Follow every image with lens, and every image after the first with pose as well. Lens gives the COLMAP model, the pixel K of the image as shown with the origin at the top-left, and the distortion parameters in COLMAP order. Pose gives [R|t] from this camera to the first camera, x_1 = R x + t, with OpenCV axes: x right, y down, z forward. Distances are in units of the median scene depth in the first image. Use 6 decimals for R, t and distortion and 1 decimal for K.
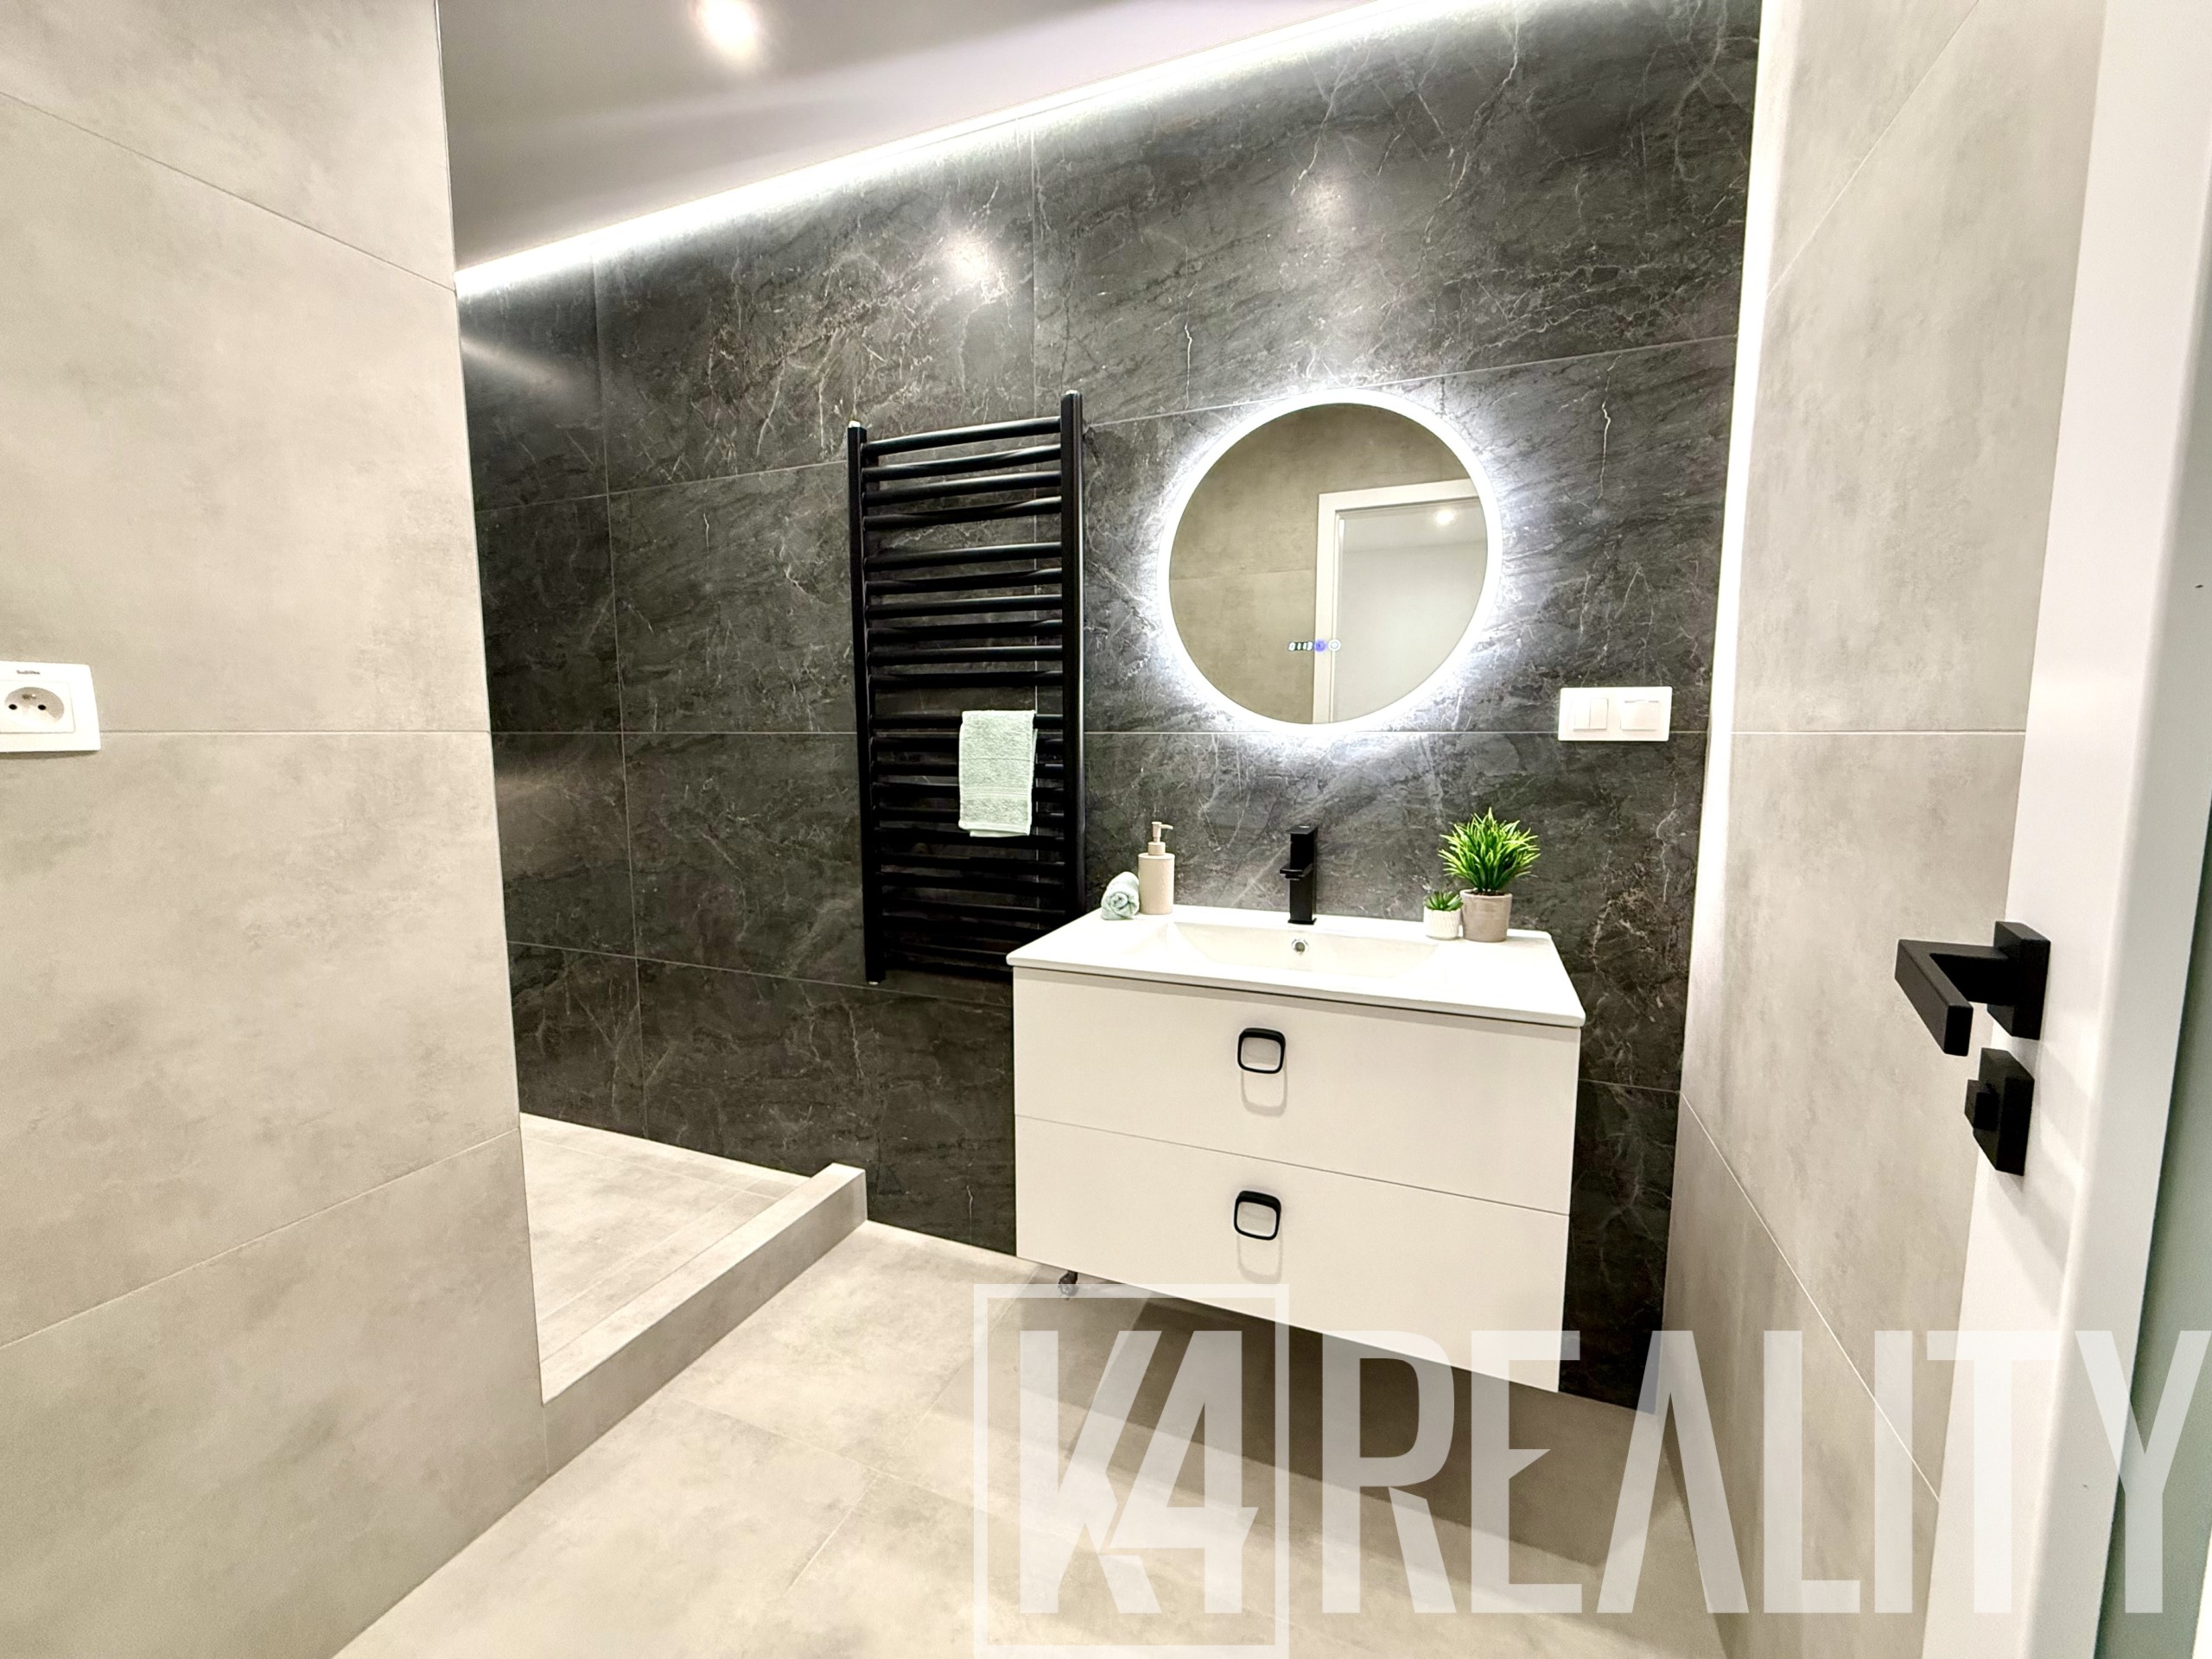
lens RADIAL K [[879.9, 0, 1103.1], [0, 879.9, 833.4], [0, 0, 1]] dist [0.001229, -0.000708]
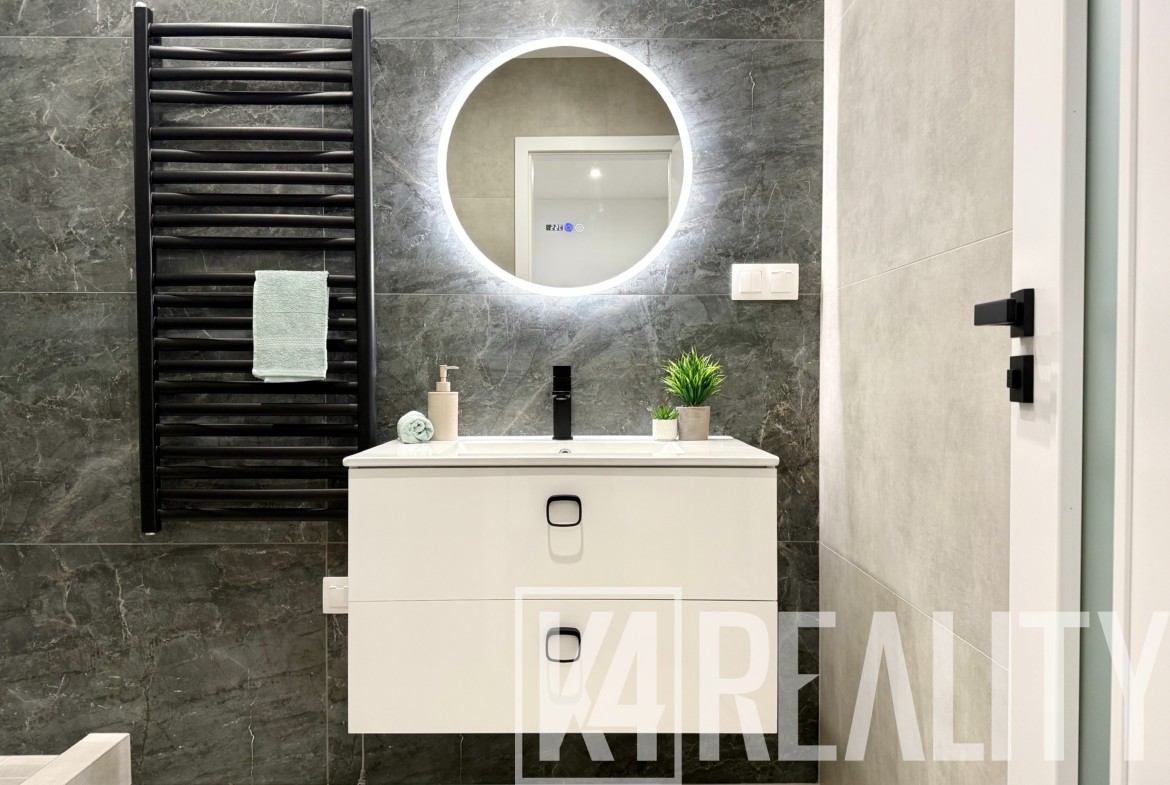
lens RADIAL K [[817.3, 0, 587.0], [0, 817.3, 408.2], [0, 0, 1]] dist [0.066880, -0.072672]
pose [[0.925170, -0.013550, 0.379310, -0.188380], [0.042073, 0.996865, -0.067007, 0.133741], [-0.377213, 0.077952, 0.922840, -0.116272]]
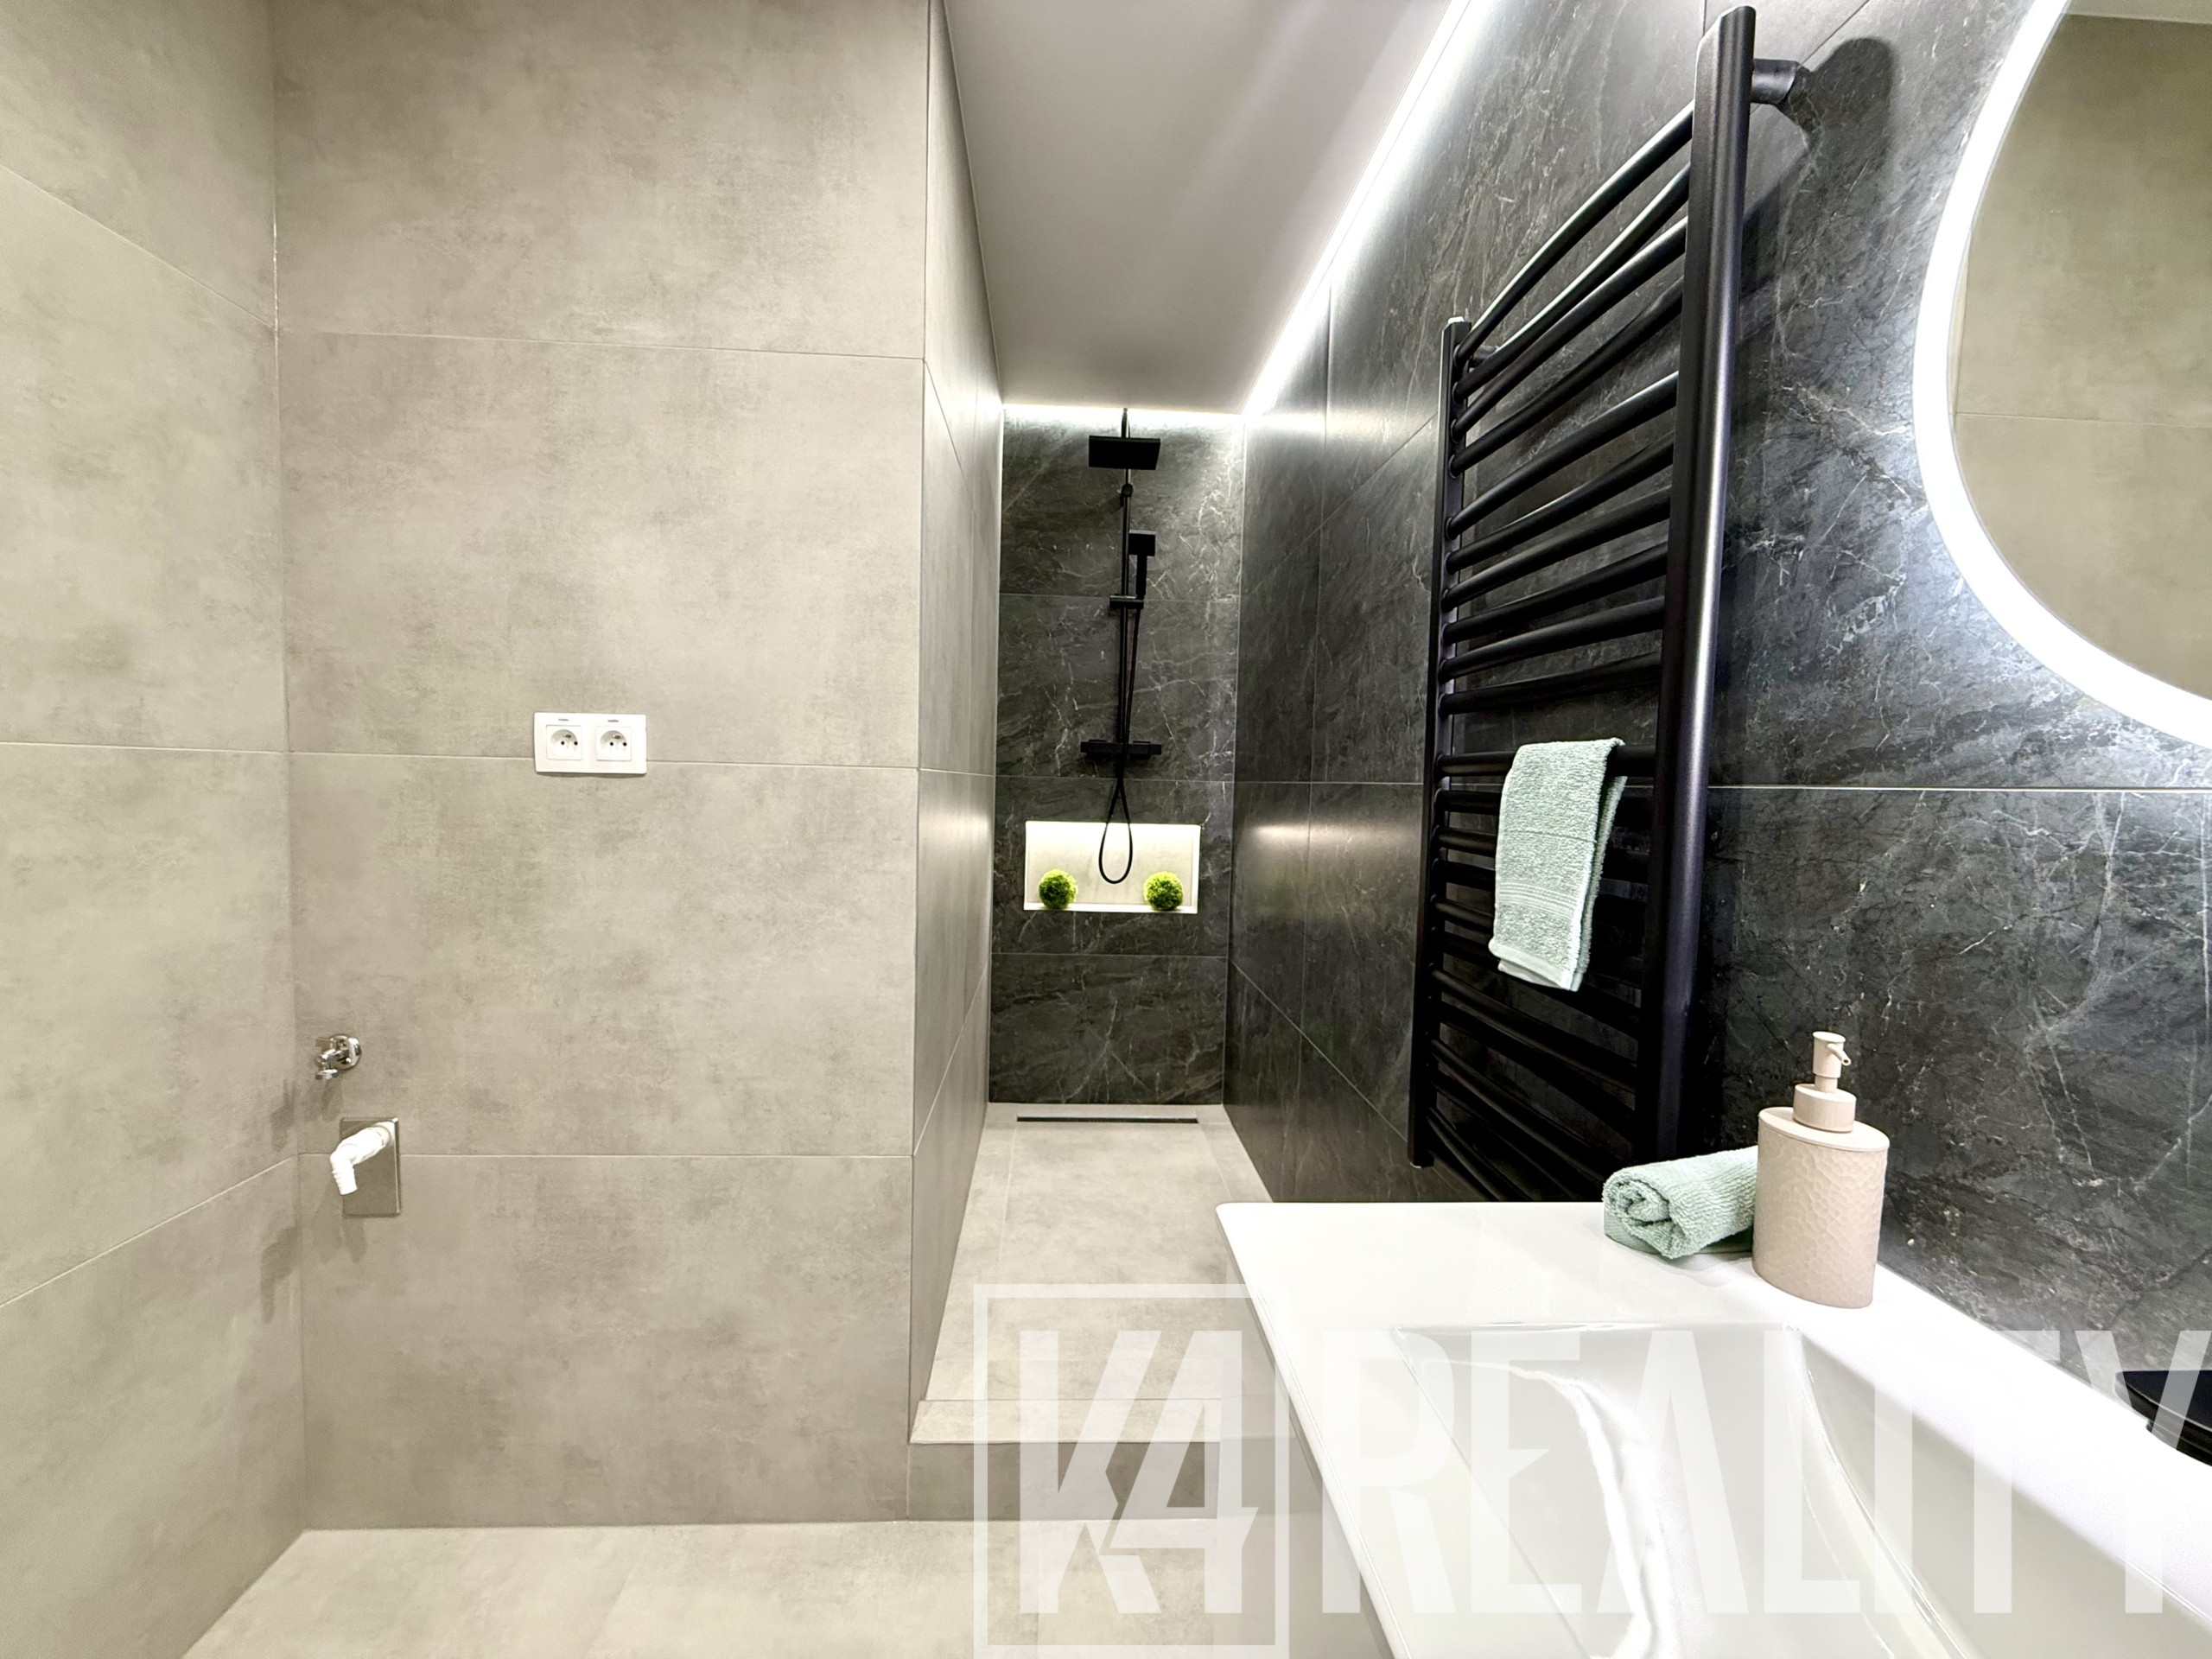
lens RADIAL K [[879.9, 0, 1099.4], [0, 879.9, 830.5], [0, 0, 1]] dist [0.001229, -0.000708]
pose [[0.419398, 0.062444, -0.905652, 0.261133], [-0.130575, 0.991407, 0.007888, -0.060310], [0.898363, 0.114948, 0.423948, 0.583438]]
